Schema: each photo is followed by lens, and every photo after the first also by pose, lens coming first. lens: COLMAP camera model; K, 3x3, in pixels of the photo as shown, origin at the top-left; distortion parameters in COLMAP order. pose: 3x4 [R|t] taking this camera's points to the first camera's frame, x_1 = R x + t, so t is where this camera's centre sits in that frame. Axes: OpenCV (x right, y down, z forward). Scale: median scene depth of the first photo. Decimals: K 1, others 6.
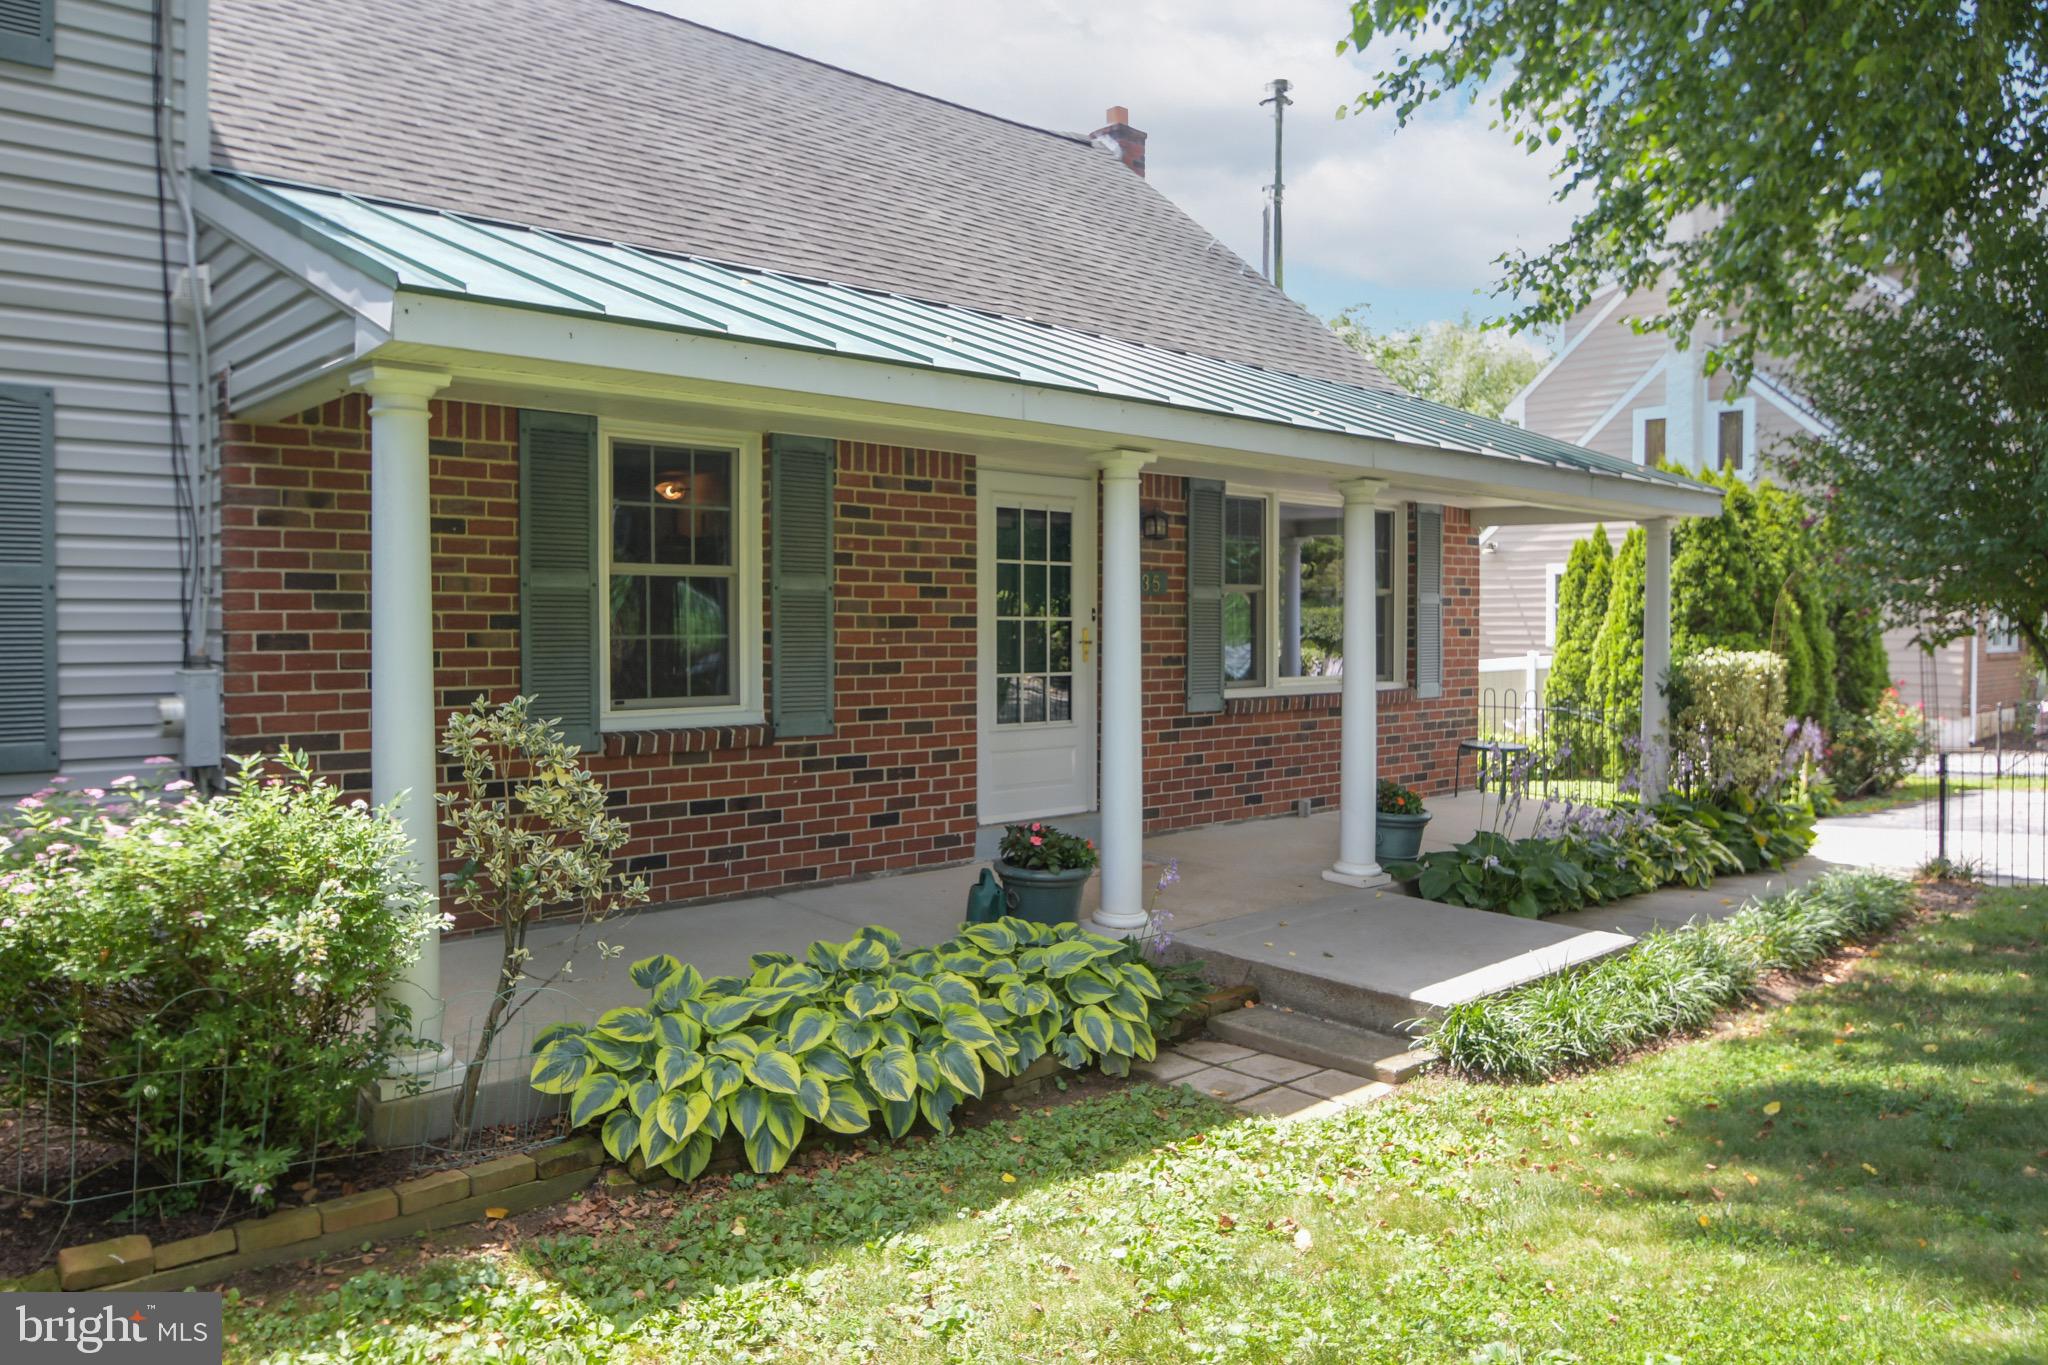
lens RADIAL K [[1415.2, 0, 1017.9], [0, 1415.2, 678.8], [0, 0, 1]] dist [-0.029464, 0.000658]
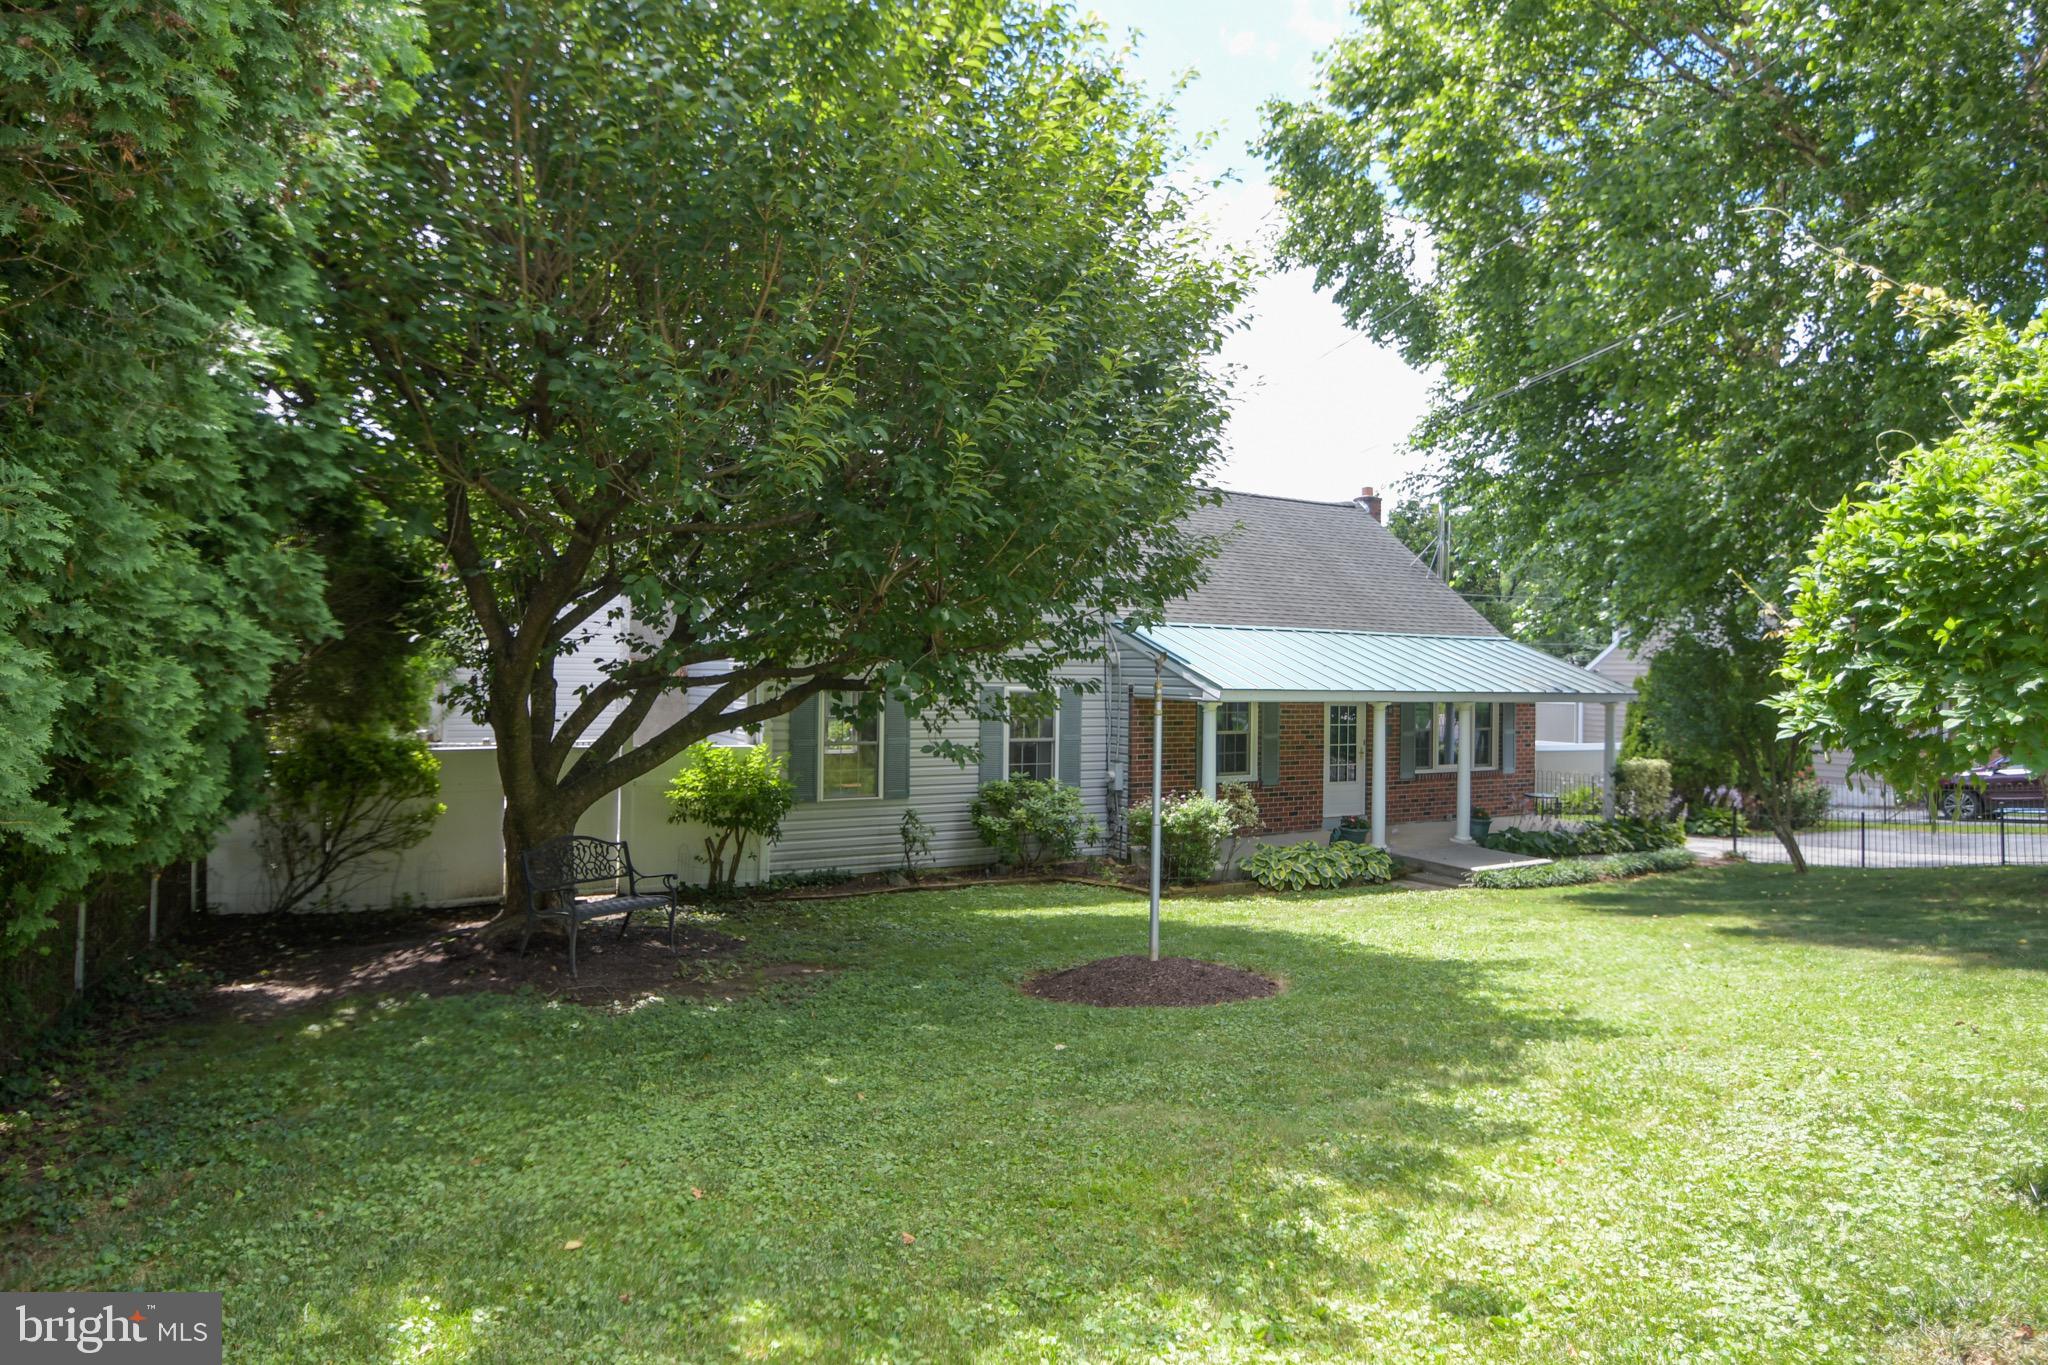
lens RADIAL K [[1099.0, 0, 1019.9], [0, 1099.0, 676.5], [0, 0, 1]] dist [-0.002156, 0.000420]
pose [[0.977397, 0.012183, -0.211059, -0.184329], [-0.021084, 0.998978, -0.039972, -0.089982], [0.210356, 0.043518, 0.976656, -1.491597]]
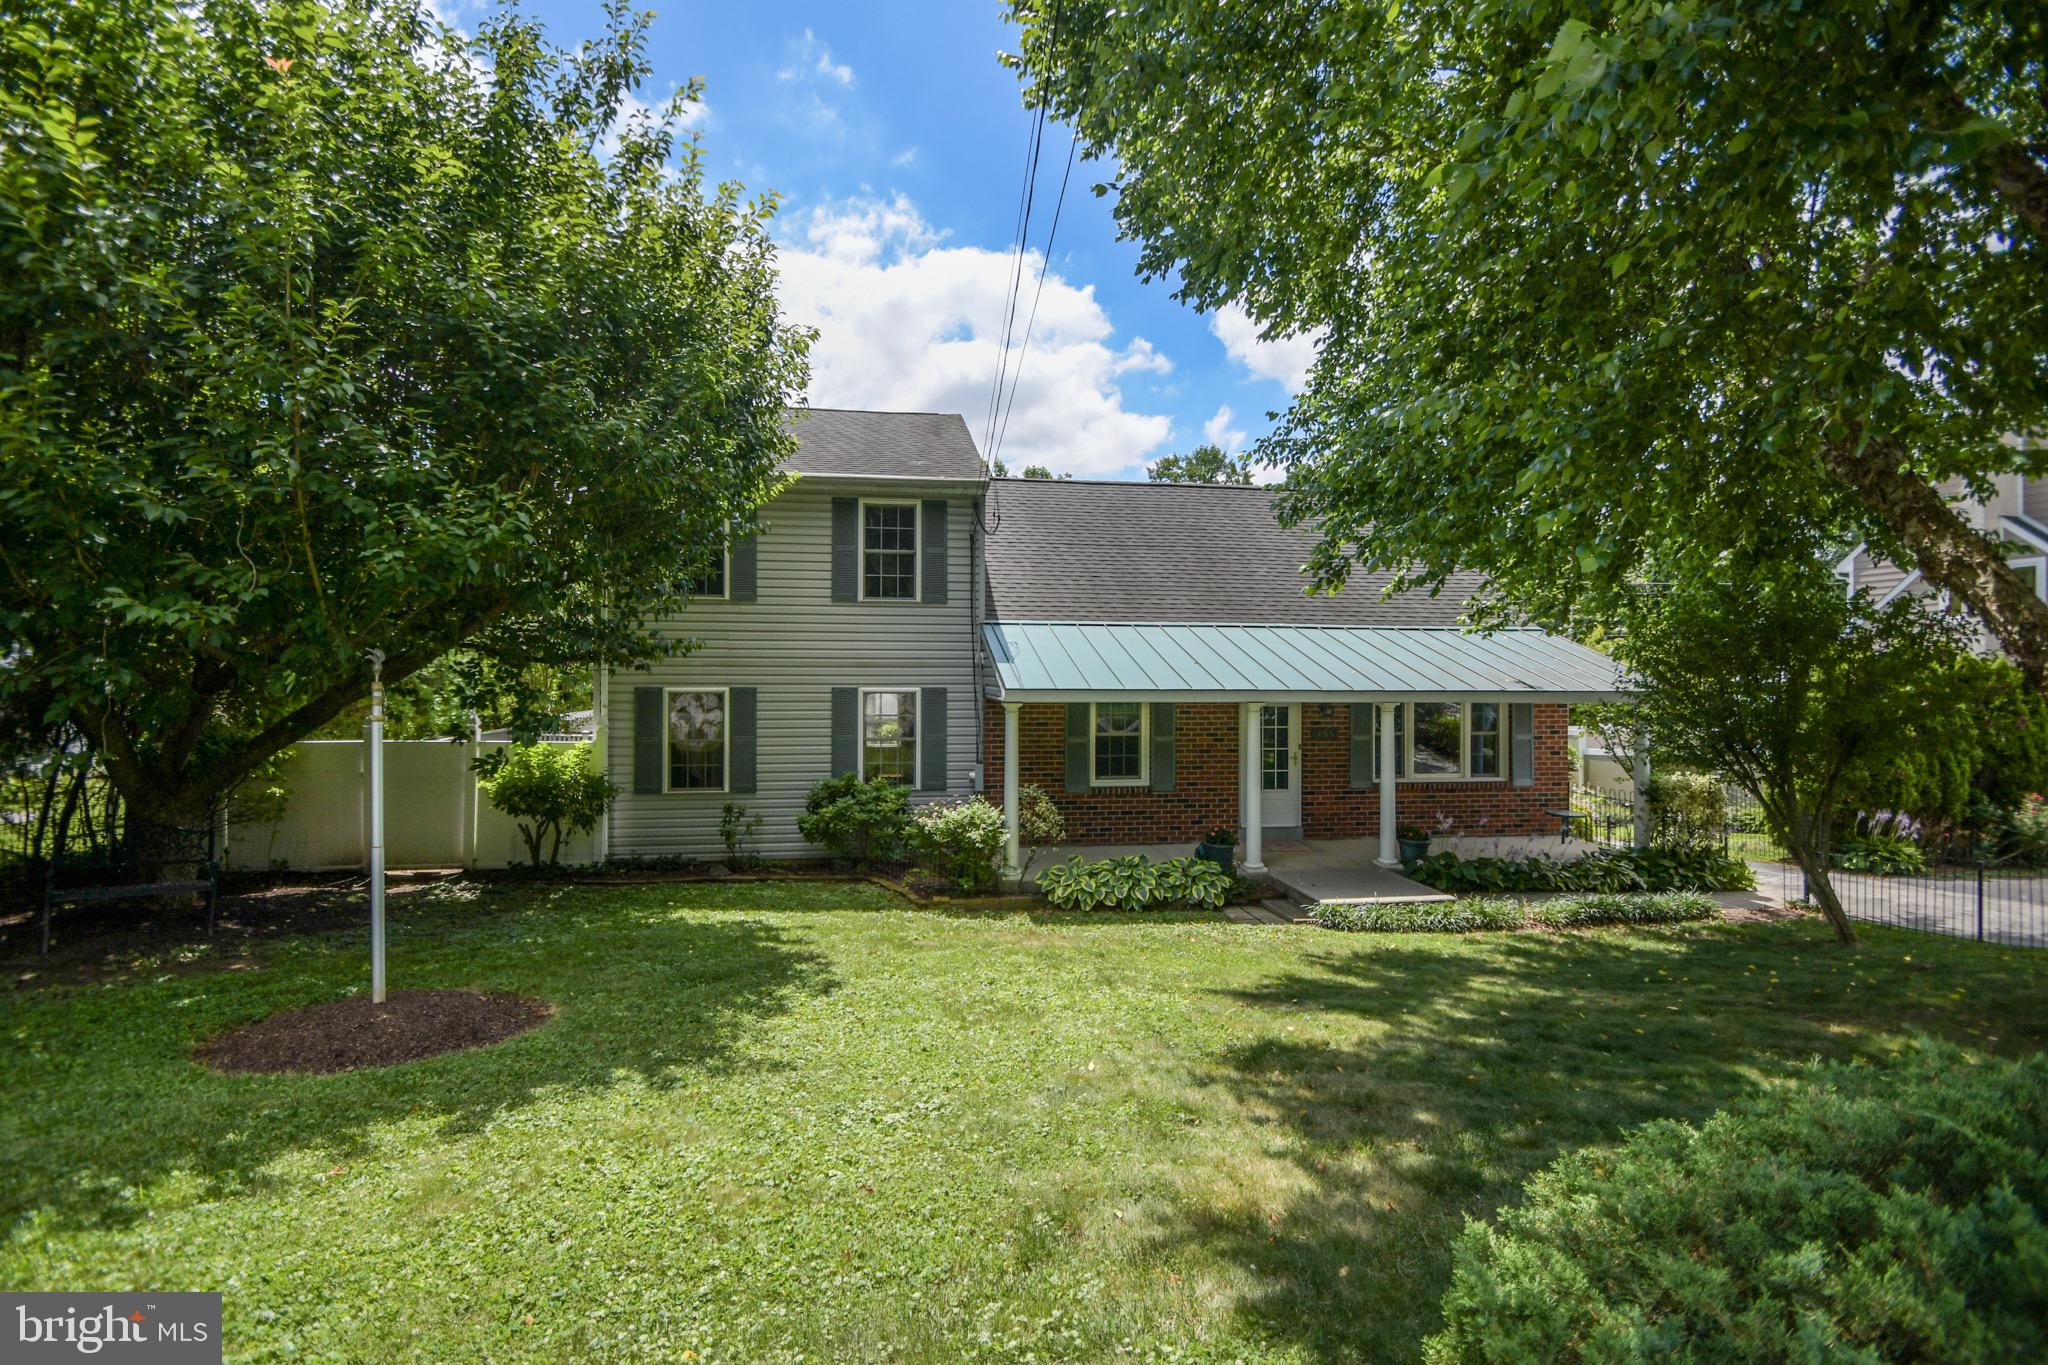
lens RADIAL K [[897.0, 0, 1016.1], [0, 897.0, 692.3], [0, 0, 1]] dist [0.008499, -0.004711]
pose [[0.838071, 0.011421, -0.545442, 0.604009], [-0.025630, 0.999501, -0.018452, -0.121019], [0.544959, 0.029444, 0.837945, -0.718531]]
